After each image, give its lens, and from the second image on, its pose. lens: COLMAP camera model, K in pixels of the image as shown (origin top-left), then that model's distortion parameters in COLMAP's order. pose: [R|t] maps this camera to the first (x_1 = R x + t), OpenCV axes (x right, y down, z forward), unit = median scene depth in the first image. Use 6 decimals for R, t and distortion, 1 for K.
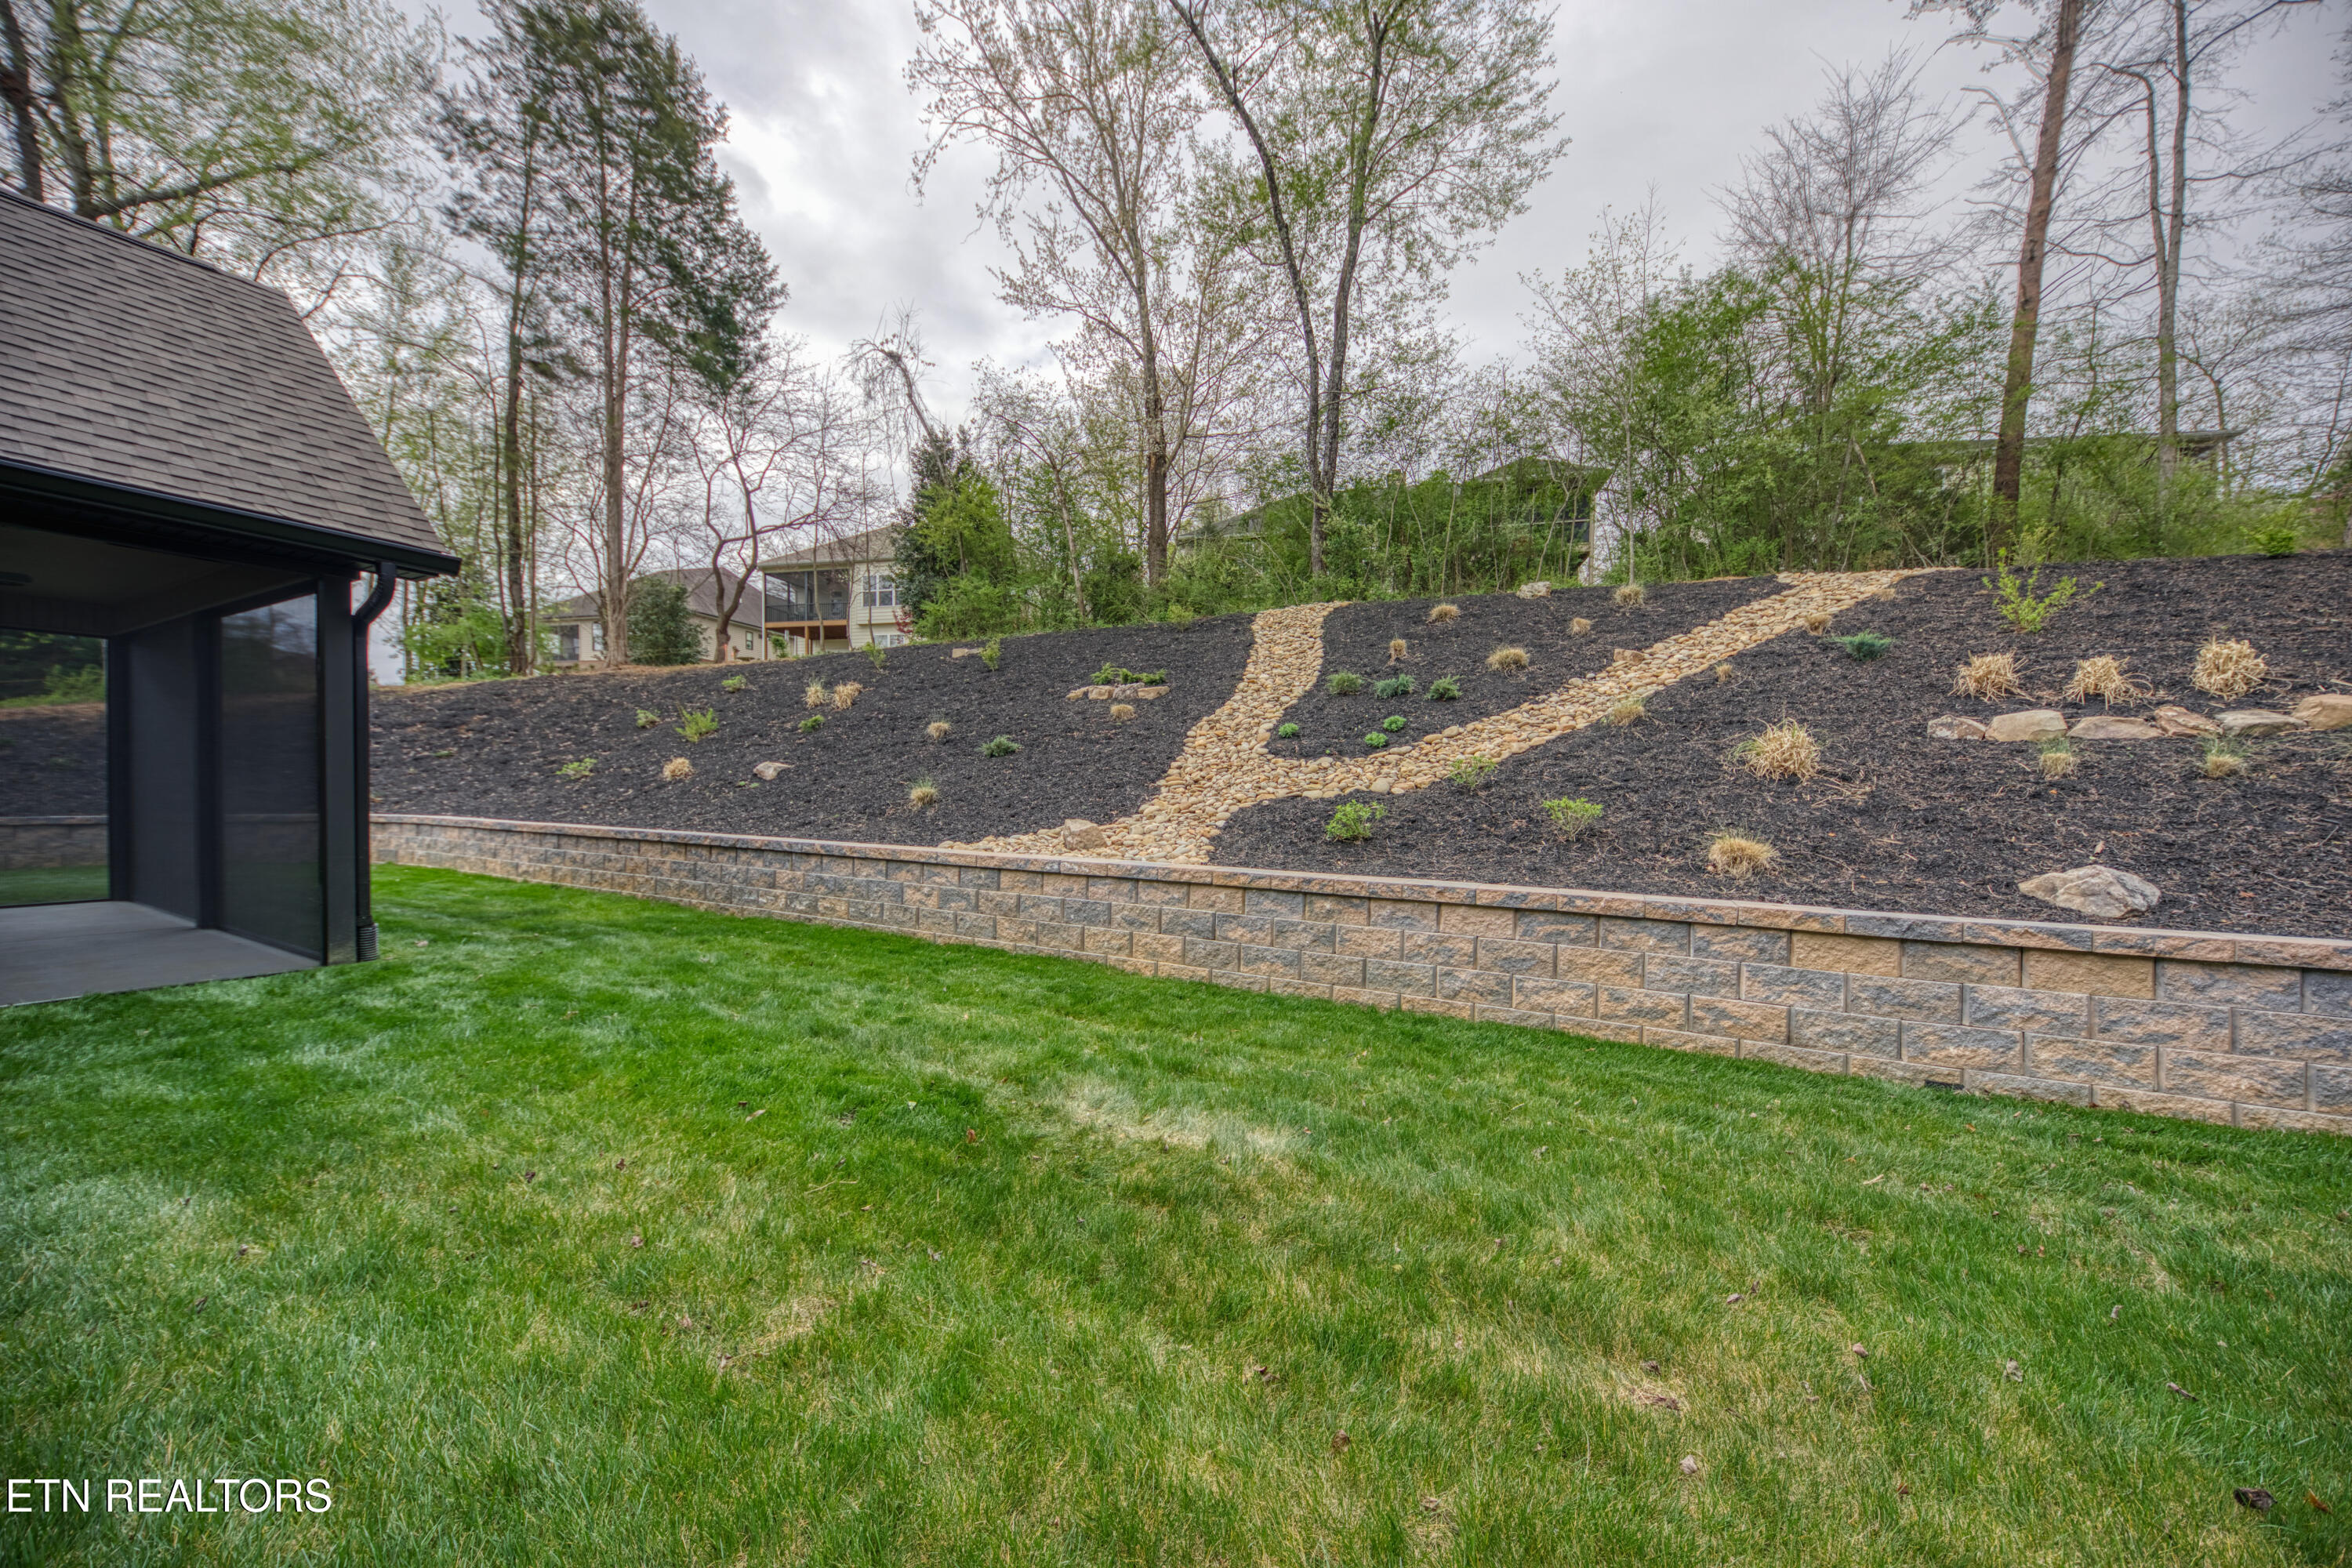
lens RADIAL K [[811.4, 0, 1181.0], [0, 811.4, 805.8], [0, 0, 1]] dist [-0.000832, -0.000101]
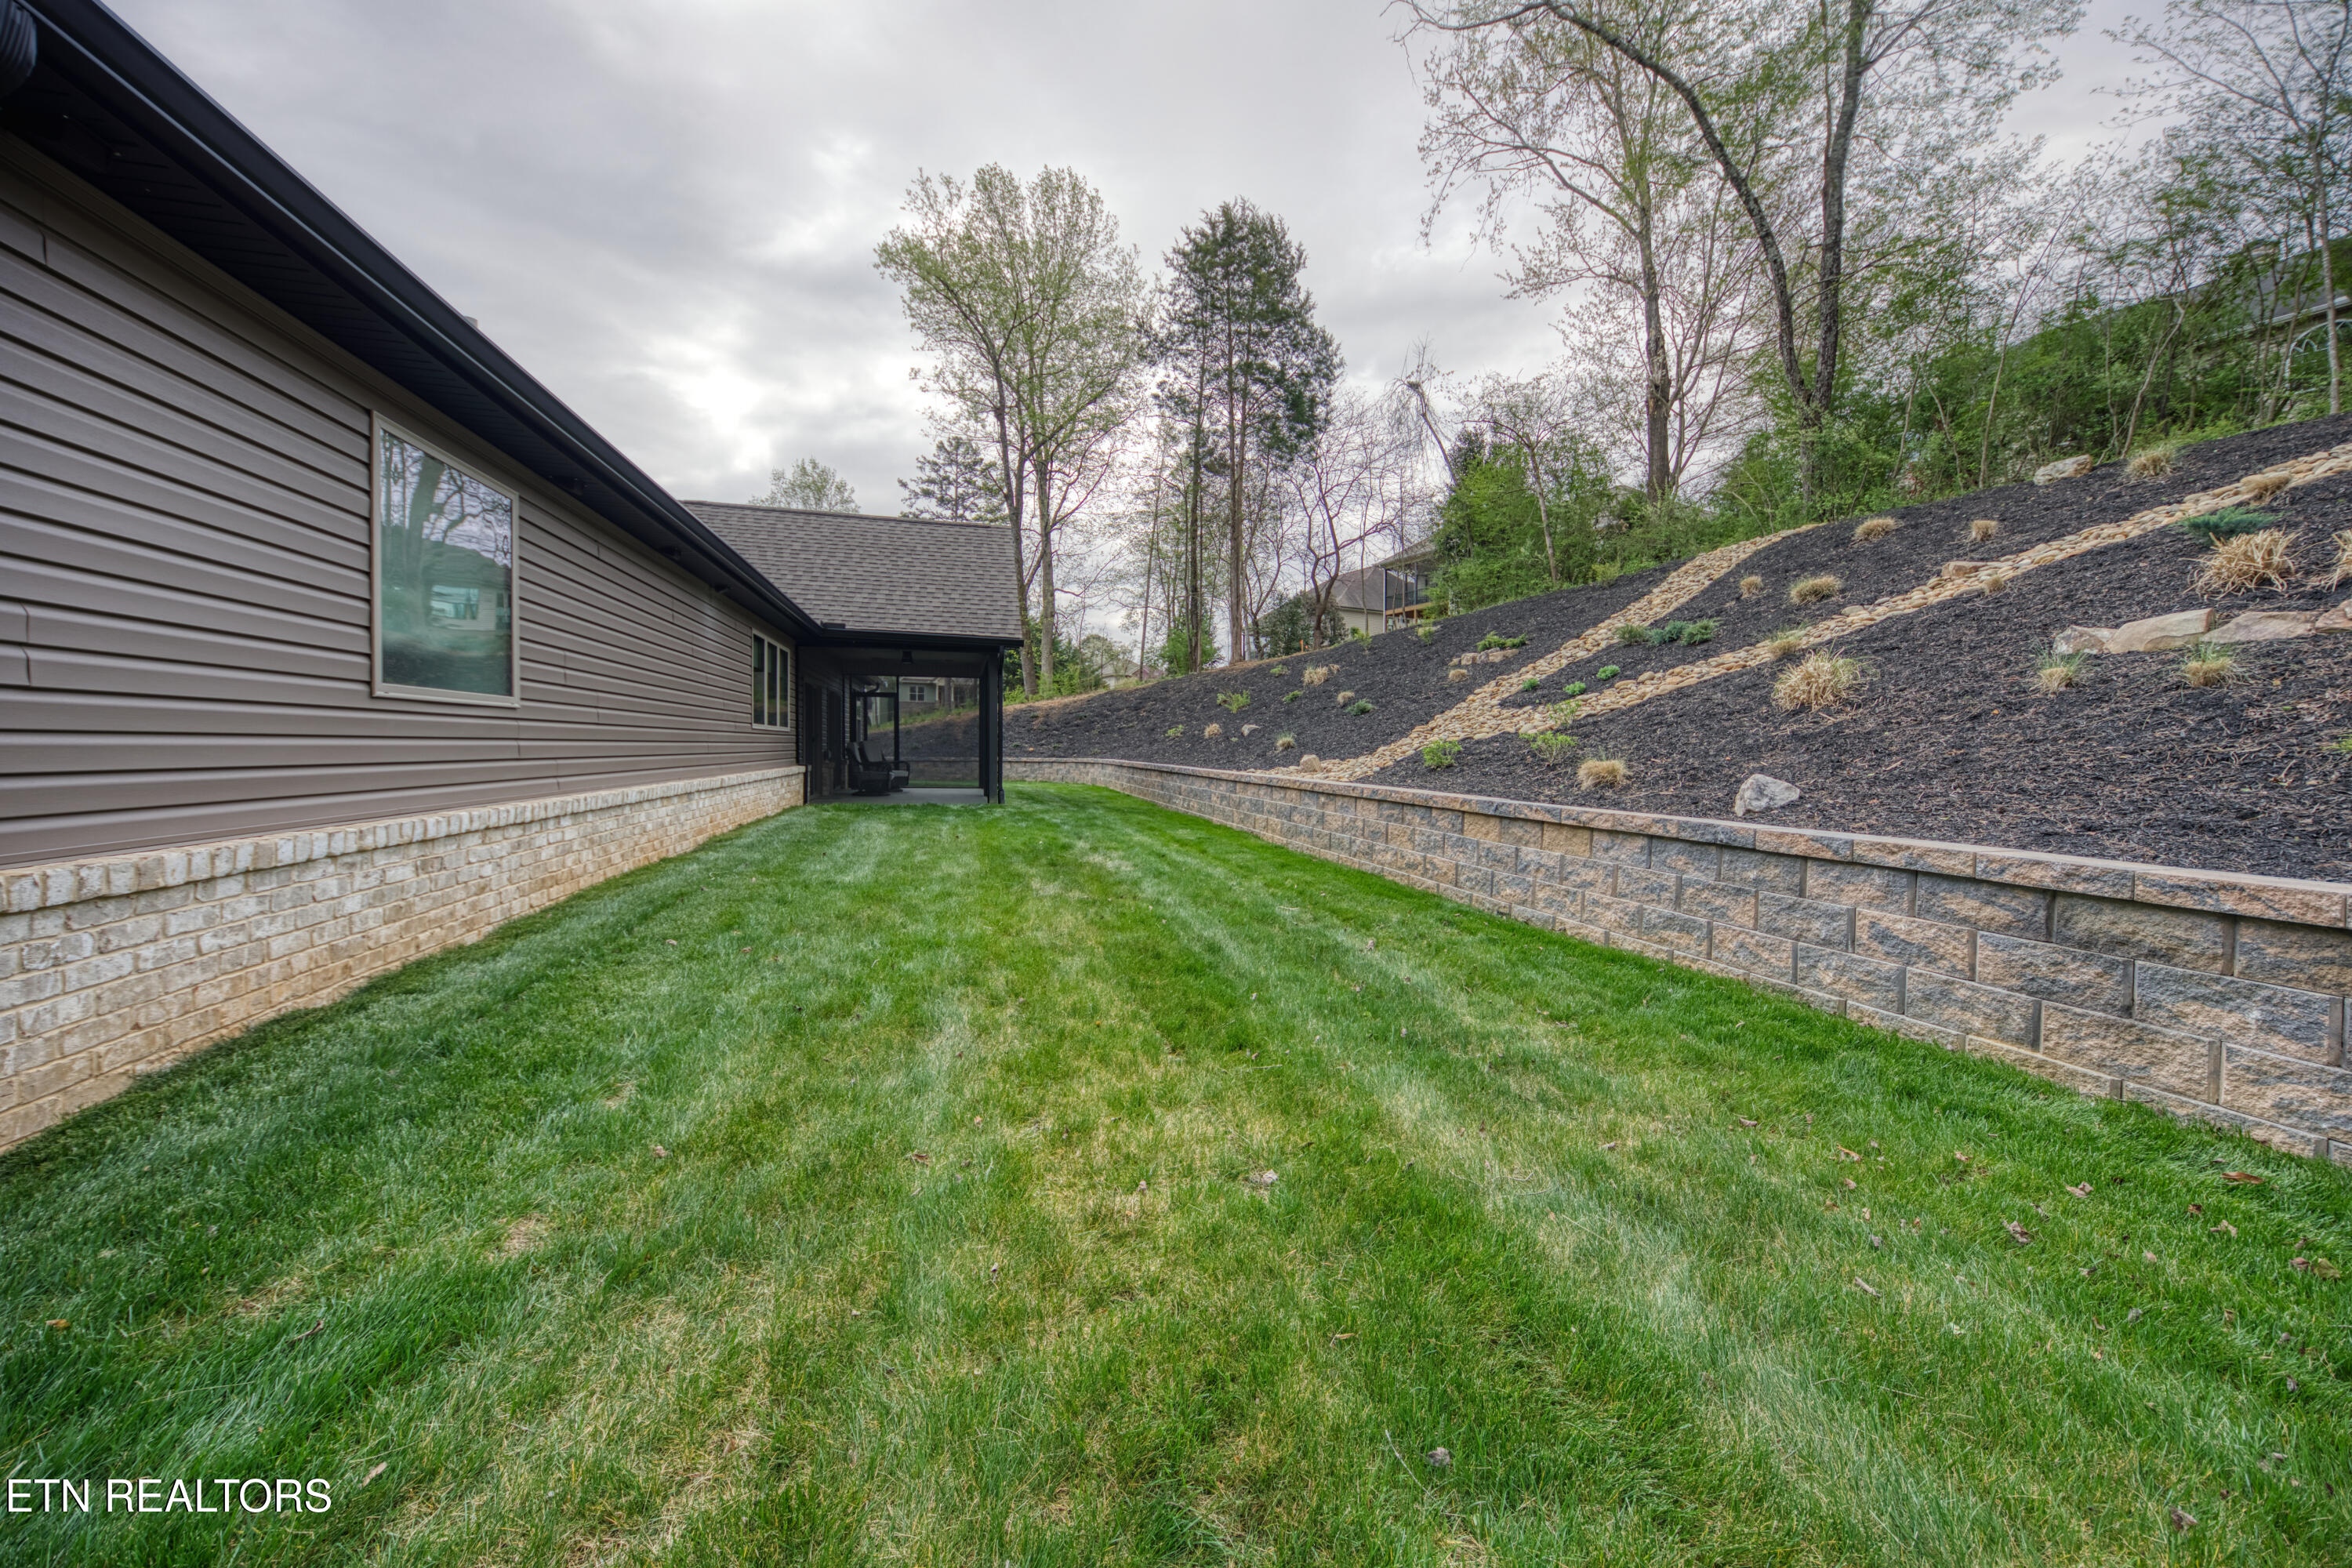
lens RADIAL K [[798.5, 0, 1176.0], [0, 798.5, 749.6], [0, 0, 1]] dist [0.015275, -0.000020]
pose [[0.691598, -0.008663, -0.722231, 0.257953], [-0.009149, 0.999743, -0.020752, 0.013804], [0.722225, 0.020960, 0.691341, -0.068528]]
